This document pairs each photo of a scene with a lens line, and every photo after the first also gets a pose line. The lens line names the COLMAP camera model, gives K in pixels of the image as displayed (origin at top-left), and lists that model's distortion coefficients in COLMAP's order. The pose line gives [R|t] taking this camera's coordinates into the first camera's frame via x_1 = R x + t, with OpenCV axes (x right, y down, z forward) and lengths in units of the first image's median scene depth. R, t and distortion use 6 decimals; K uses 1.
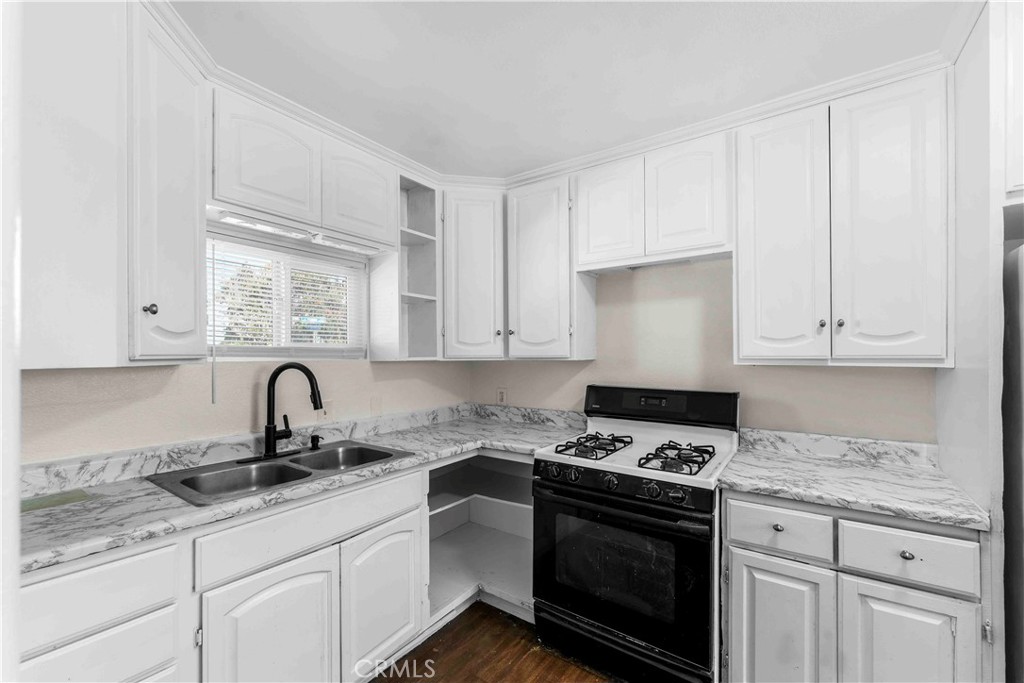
lens RADIAL K [[420.7, 0, 509.2], [0, 420.7, 347.6], [0, 0, 1]] dist [0.002283, -0.000300]
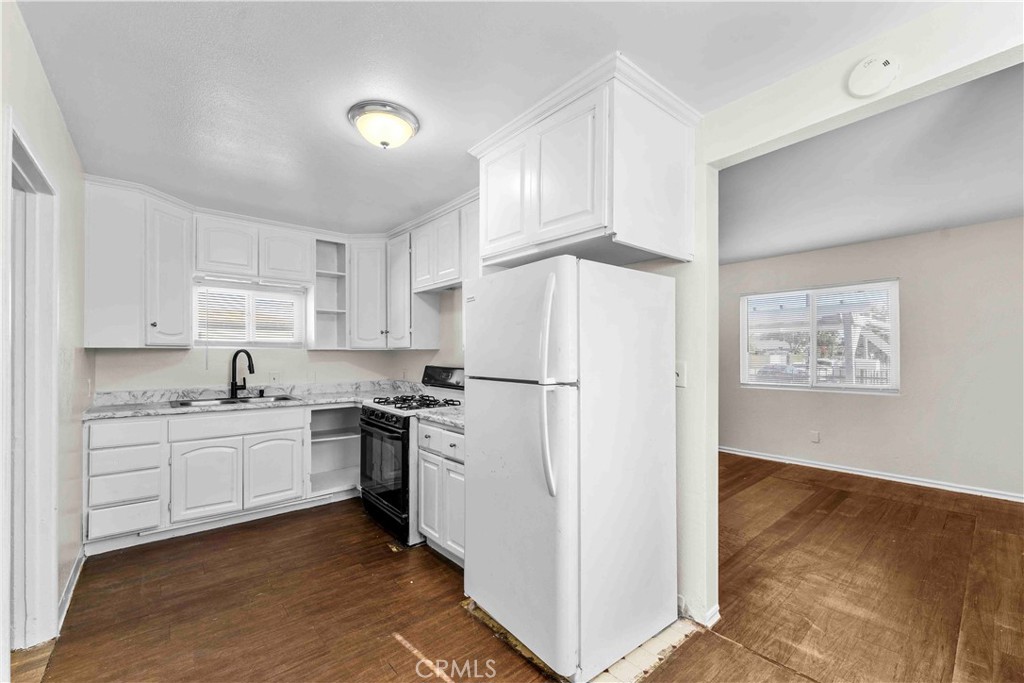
lens RADIAL K [[420.7, 0, 509.2], [0, 420.7, 347.6], [0, 0, 1]] dist [0.002283, -0.000300]
pose [[0.969941, 0.000654, -0.243339, 1.067273], [0.000388, 0.999991, 0.004234, 0.020042], [0.243340, -0.004201, 0.969932, -0.528437]]
